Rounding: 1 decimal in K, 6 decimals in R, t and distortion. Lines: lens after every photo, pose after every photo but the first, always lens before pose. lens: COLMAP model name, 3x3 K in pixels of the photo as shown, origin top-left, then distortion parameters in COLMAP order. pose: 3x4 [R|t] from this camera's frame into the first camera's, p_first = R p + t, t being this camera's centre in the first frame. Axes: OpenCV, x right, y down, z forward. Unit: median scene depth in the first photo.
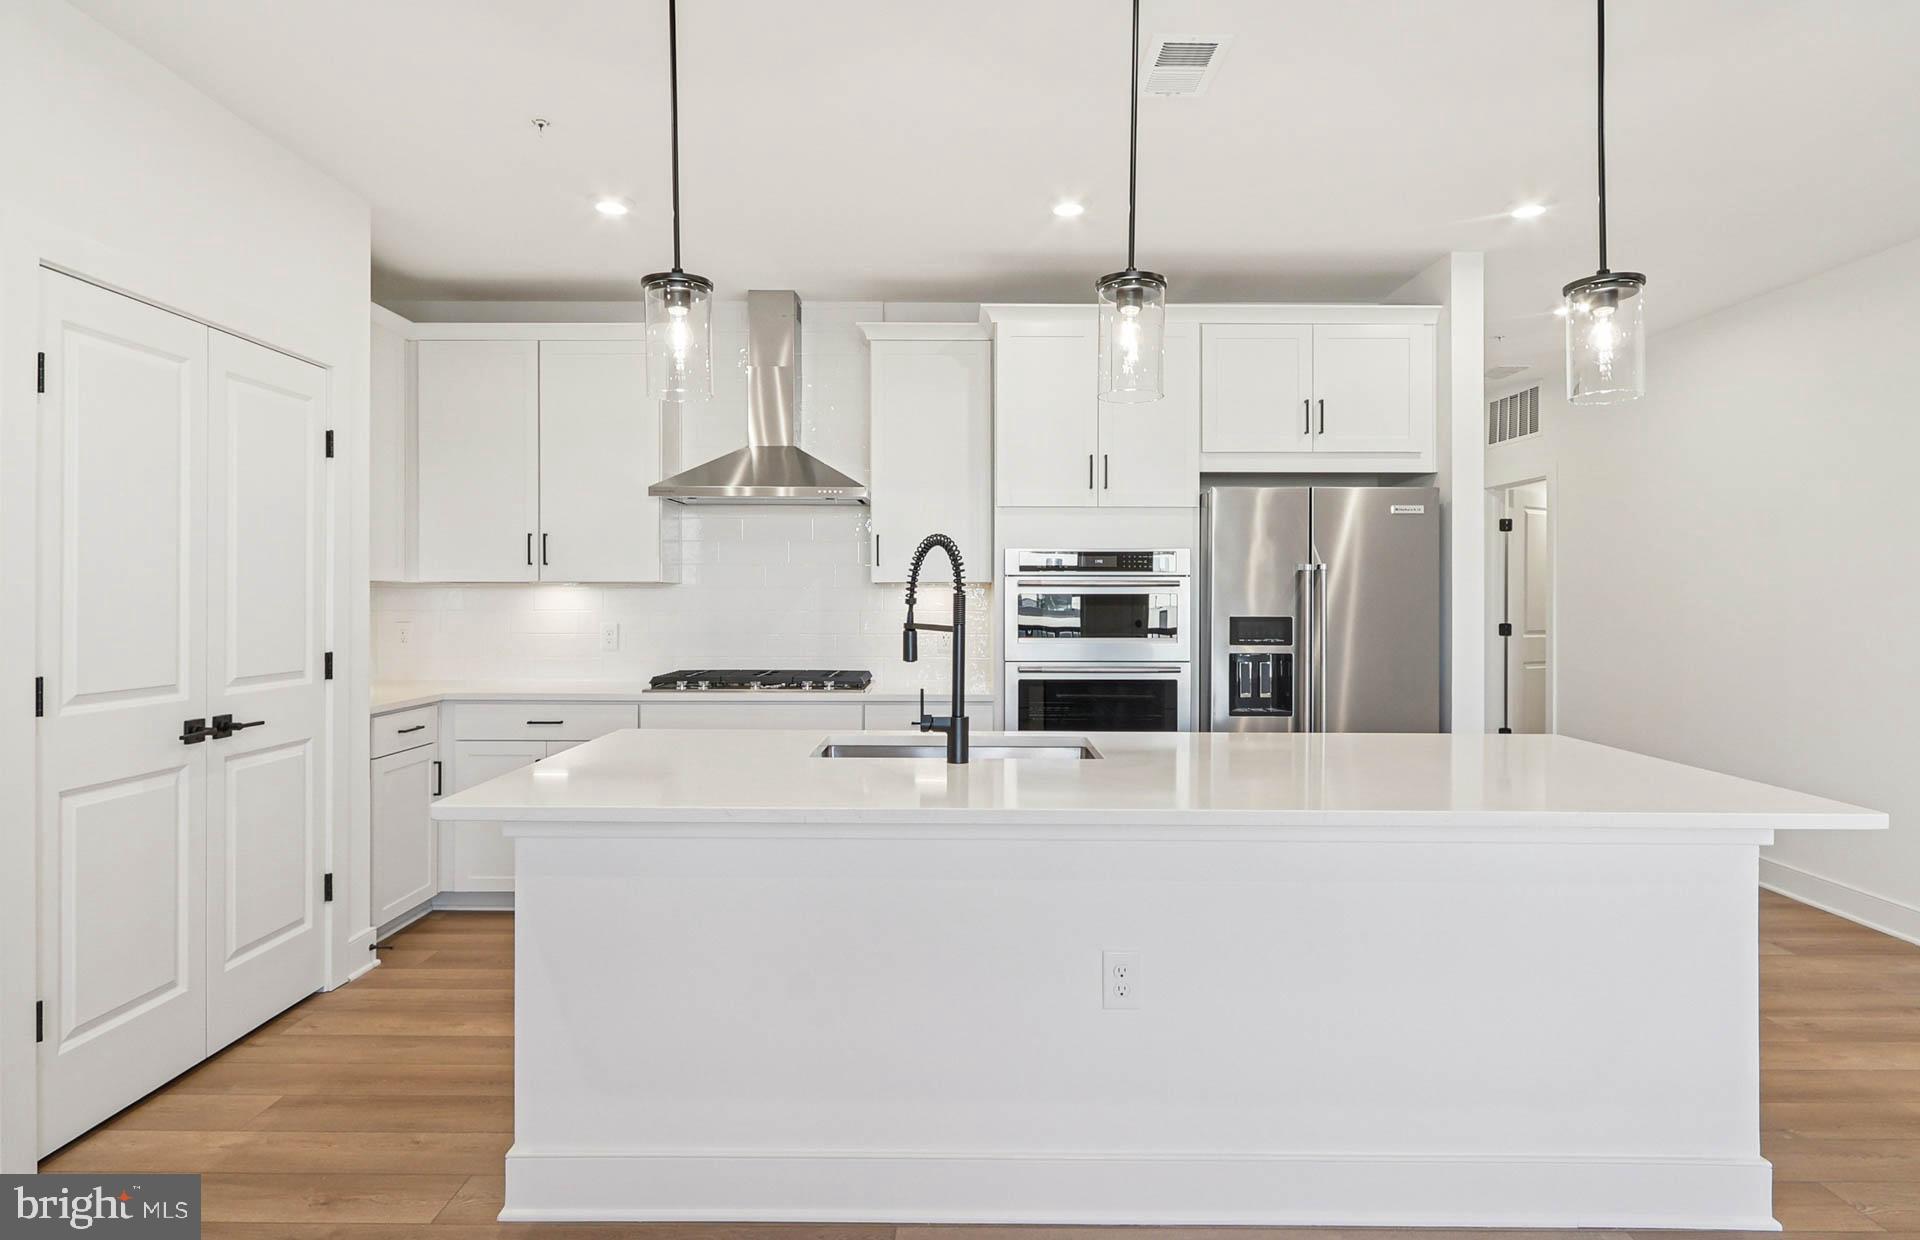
lens RADIAL K [[1017.1, 0, 942.7], [0, 1017.1, 594.7], [0, 0, 1]] dist [-0.017984, -0.001488]
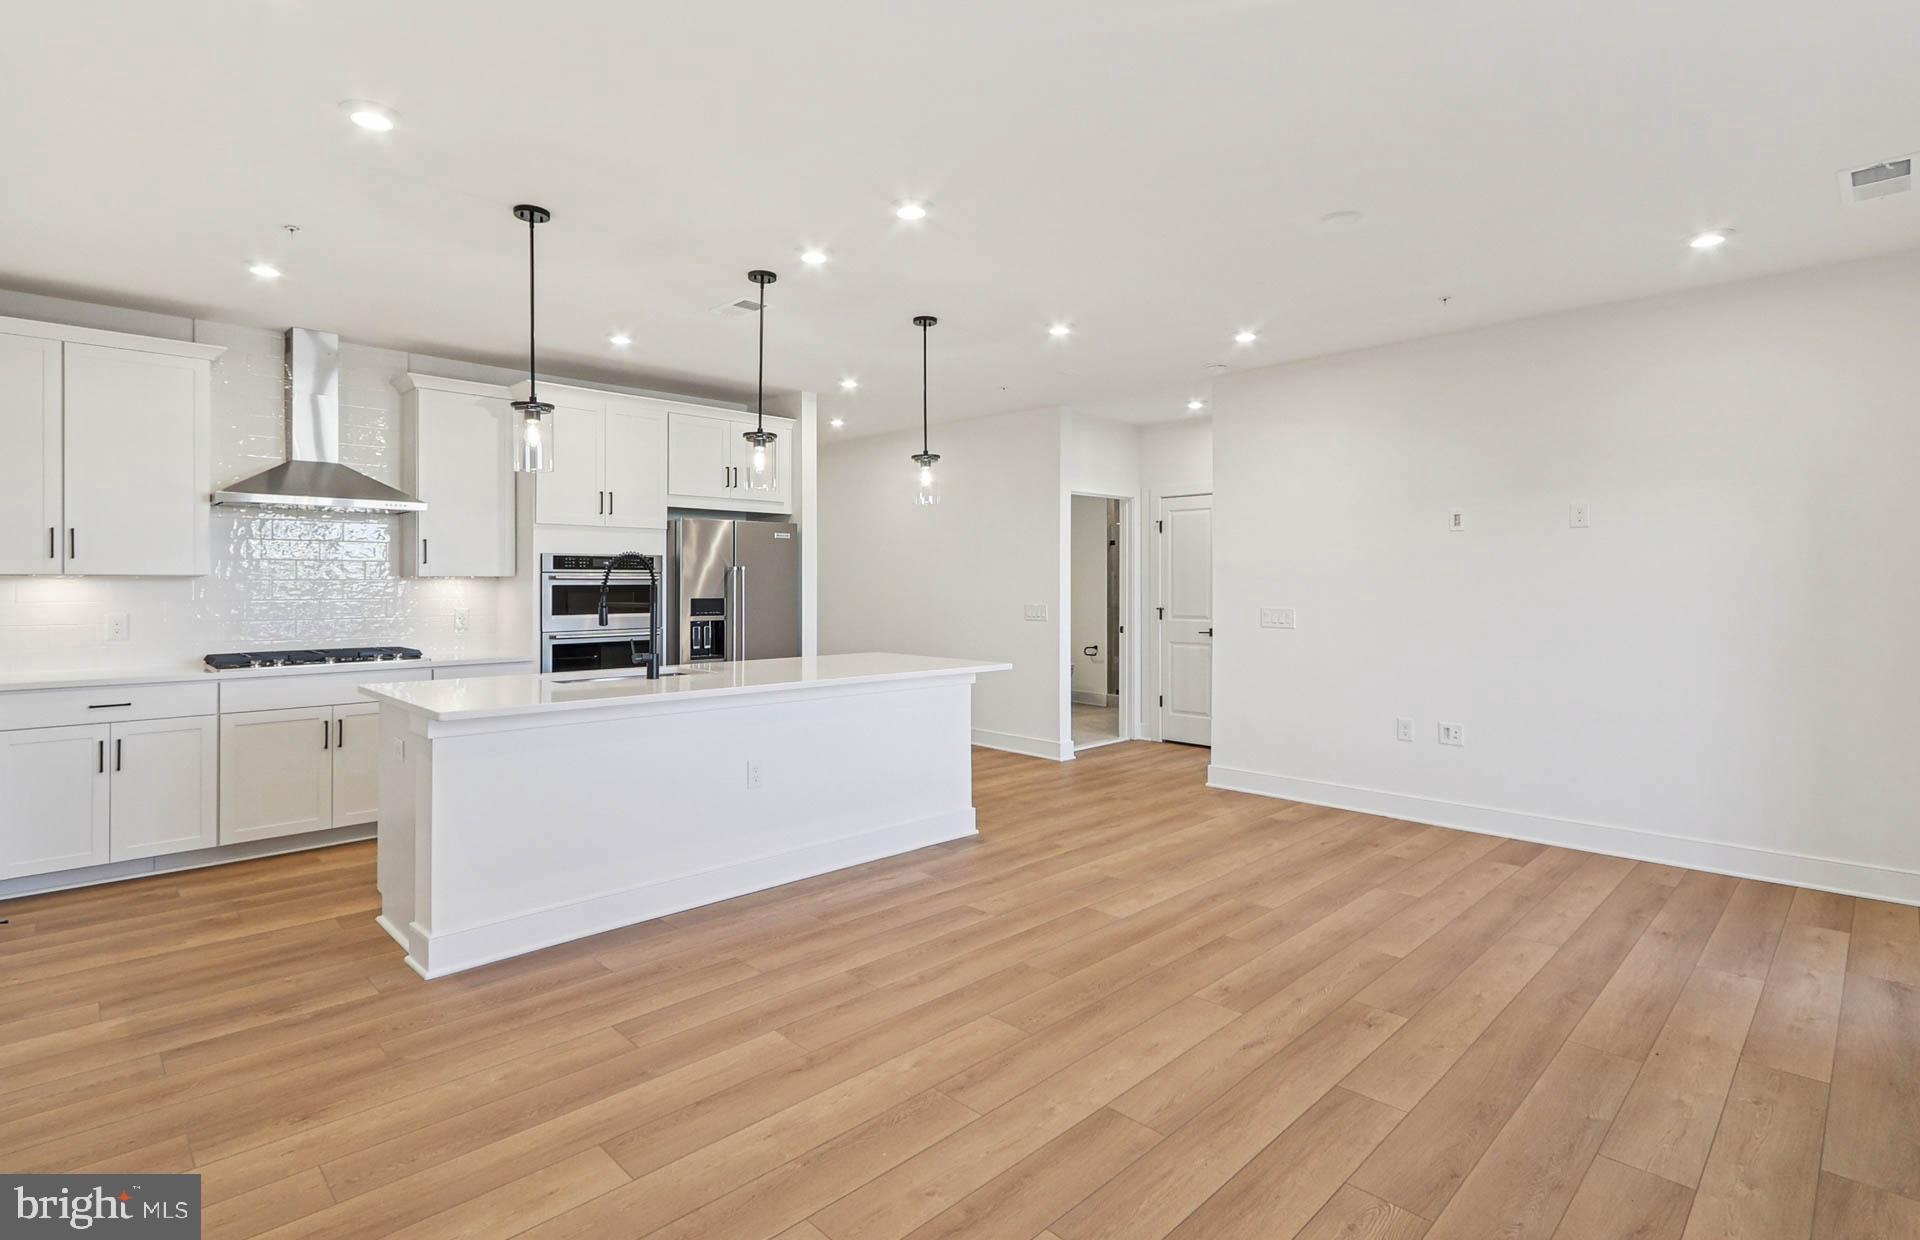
lens RADIAL K [[907.7, 0, 935.0], [0, 907.7, 576.1], [0, 0, 1]] dist [0.000510, -0.003761]
pose [[0.719465, 0.004555, 0.694514, -0.431884], [0.001501, 0.999966, -0.008113, -0.001979], [-0.694527, 0.006880, 0.719433, -0.301455]]
